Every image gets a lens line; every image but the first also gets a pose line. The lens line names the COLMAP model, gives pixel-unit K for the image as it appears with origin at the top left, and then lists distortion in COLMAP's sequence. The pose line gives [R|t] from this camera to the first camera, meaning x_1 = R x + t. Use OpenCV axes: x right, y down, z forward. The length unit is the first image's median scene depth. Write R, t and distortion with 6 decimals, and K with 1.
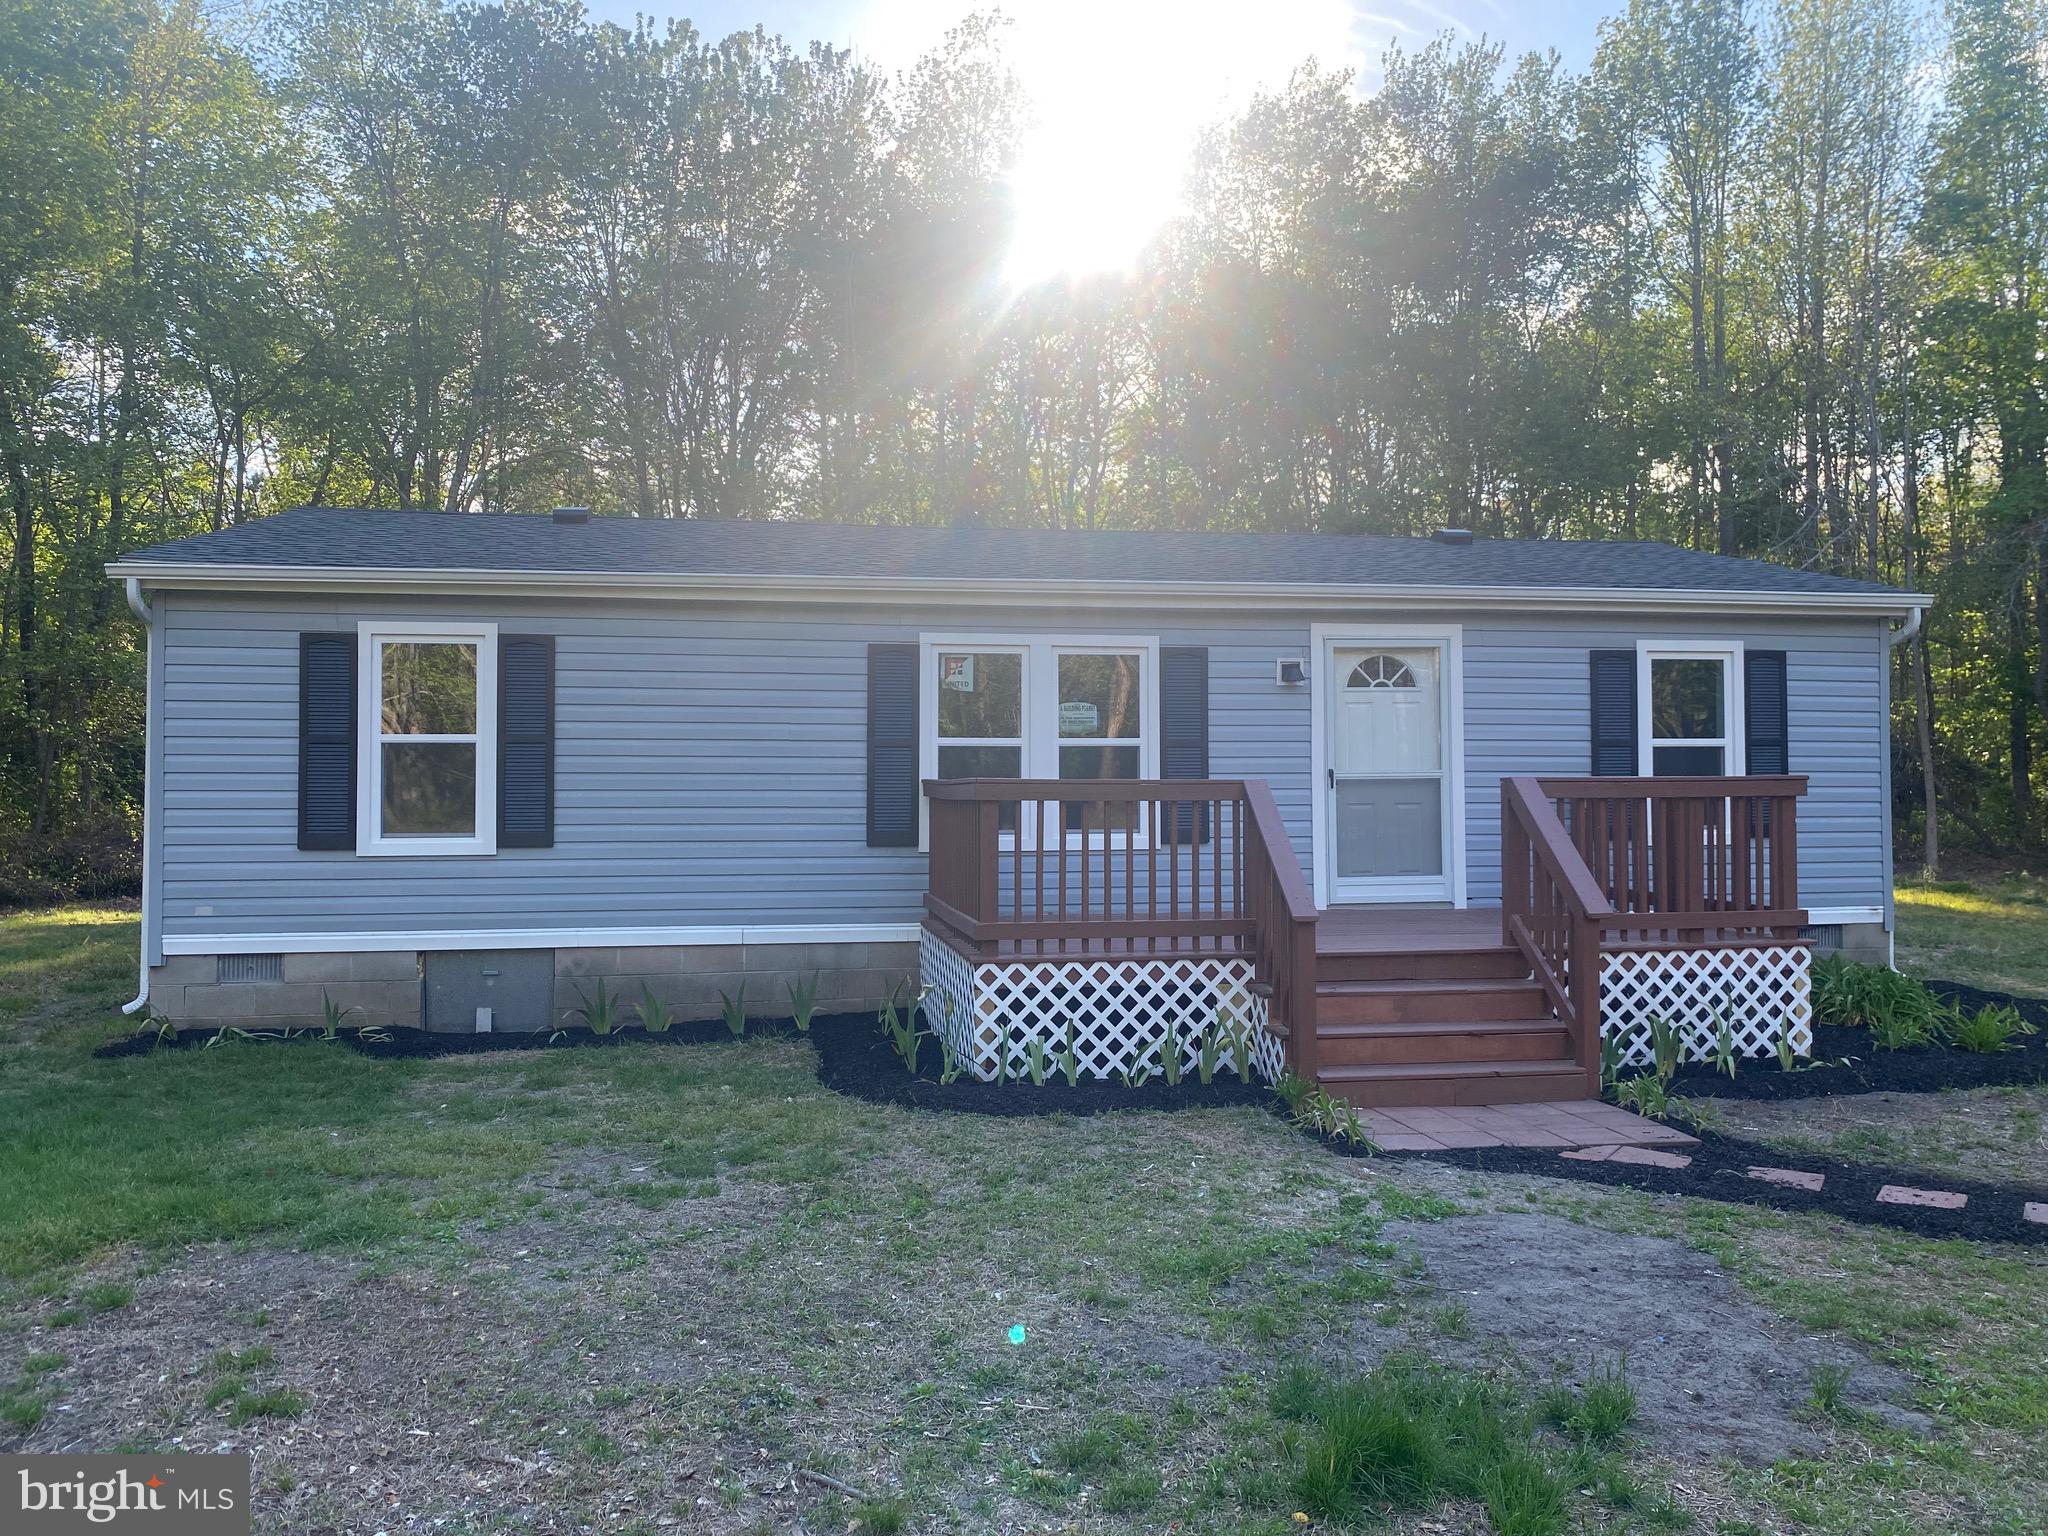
lens RADIAL K [[1546.5, 0, 994.7], [0, 1546.5, 765.7], [0, 0, 1]] dist [0.027636, -0.024471]
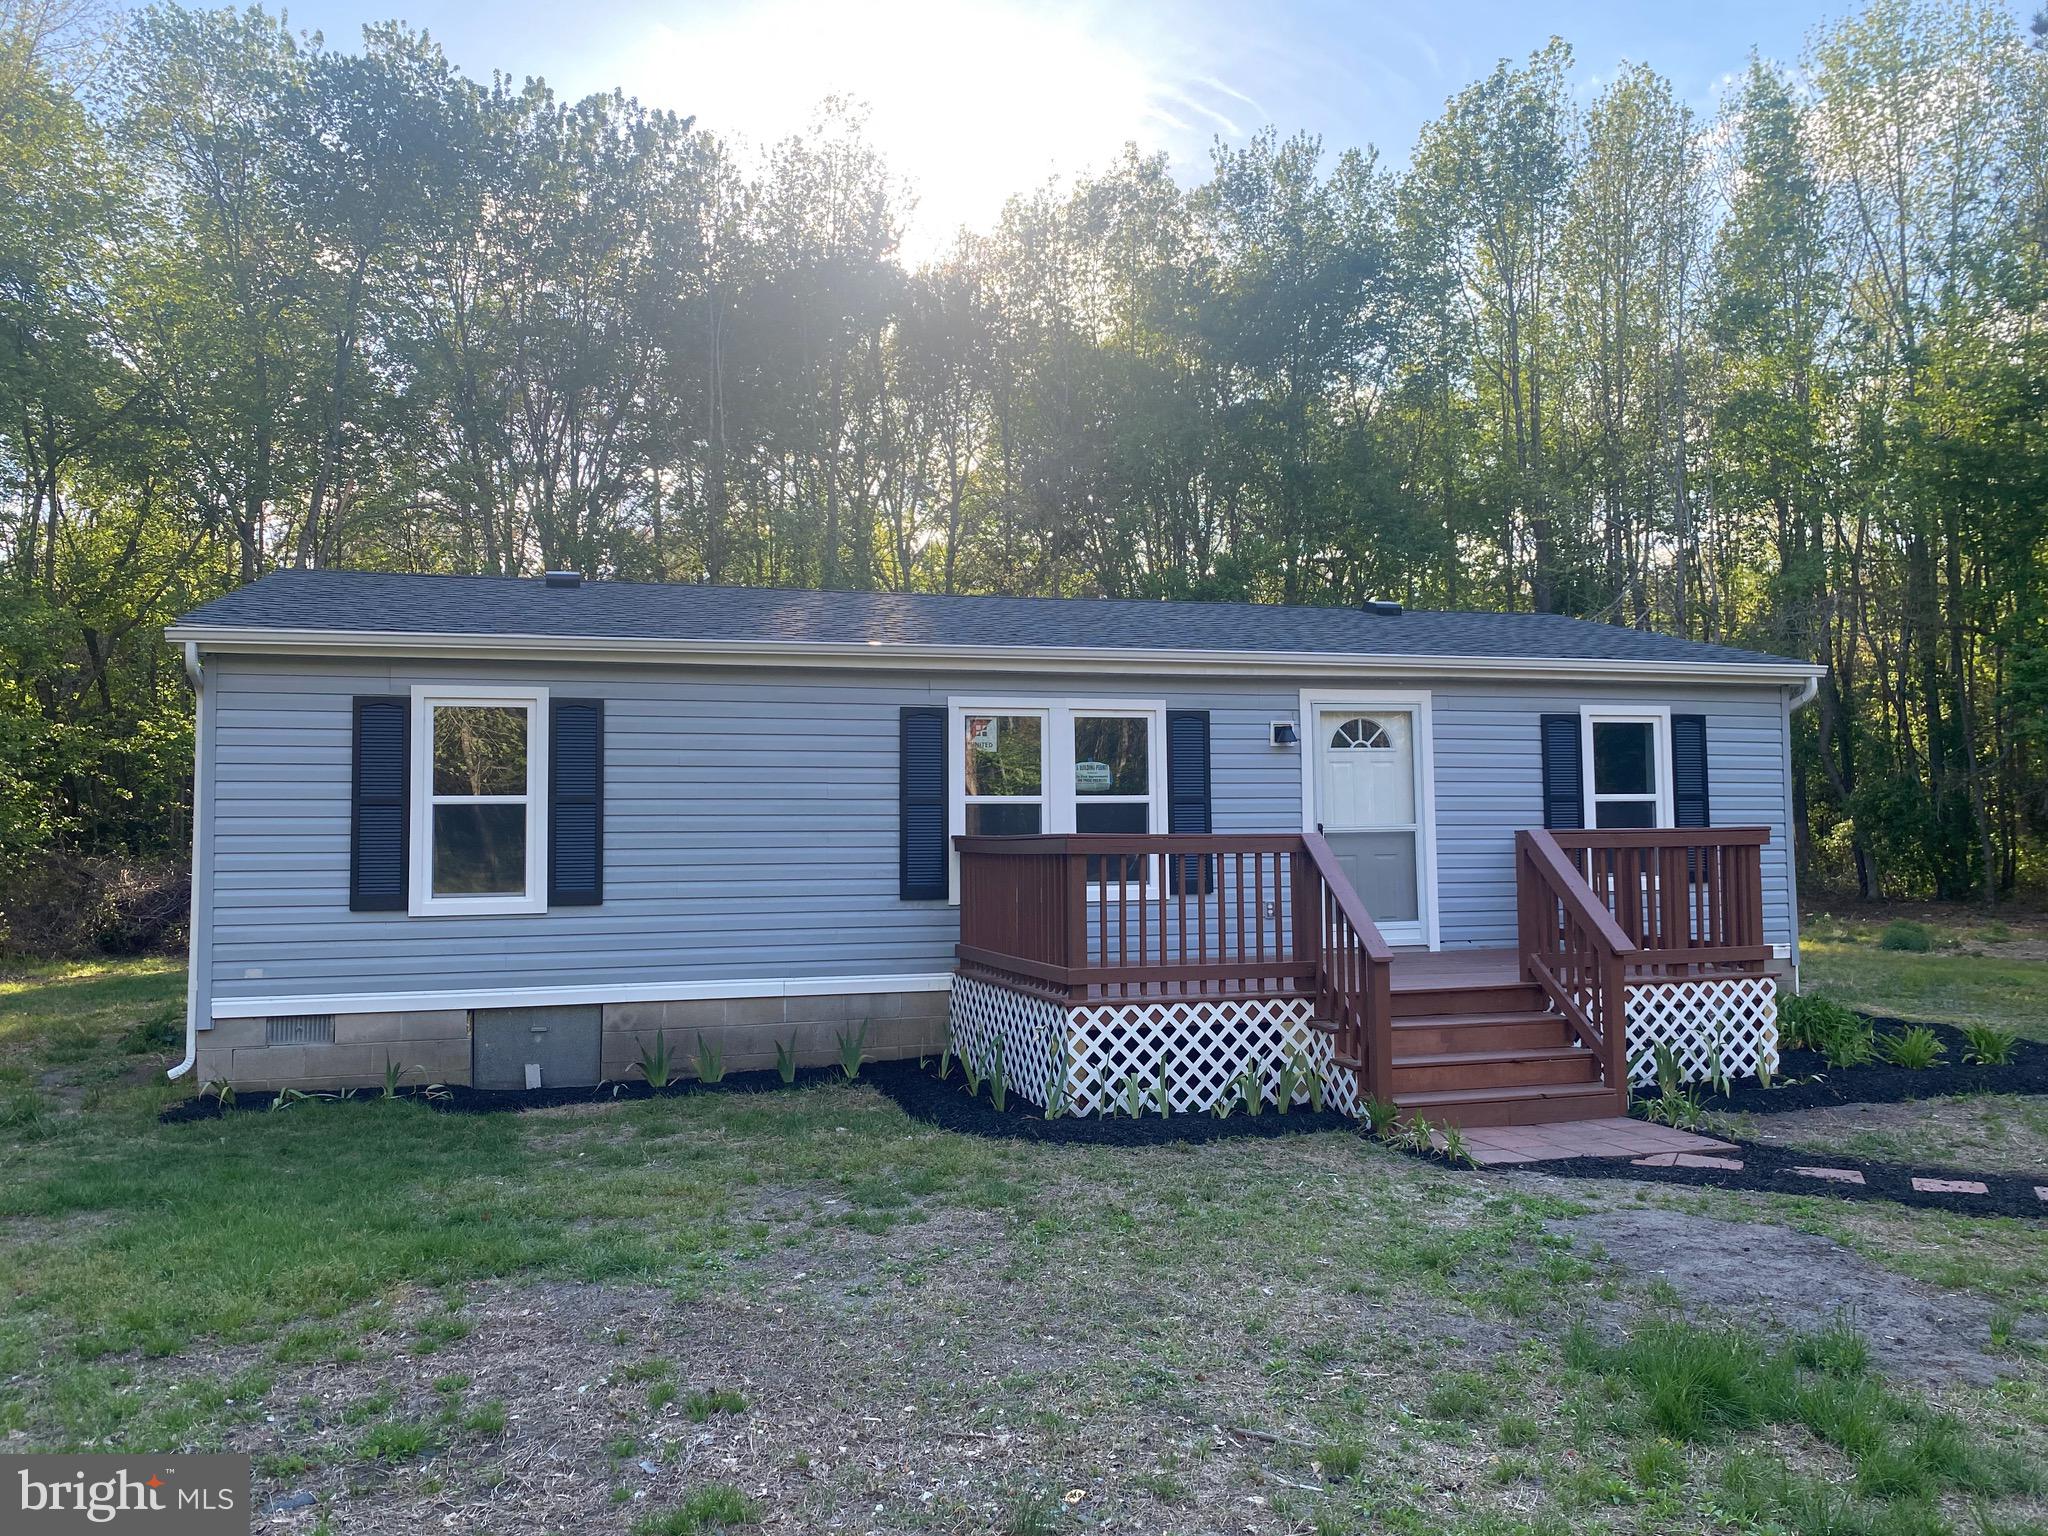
lens RADIAL K [[1532.5, 0, 1024.0], [0, 1532.5, 768.0], [0, 0, 1]] dist [0.014890, -0.003965]
pose [[0.992986, -0.002443, 0.118208, -0.131334], [0.006605, 0.999371, -0.034832, -0.000830], [-0.118049, 0.035368, 0.992378, -0.044855]]
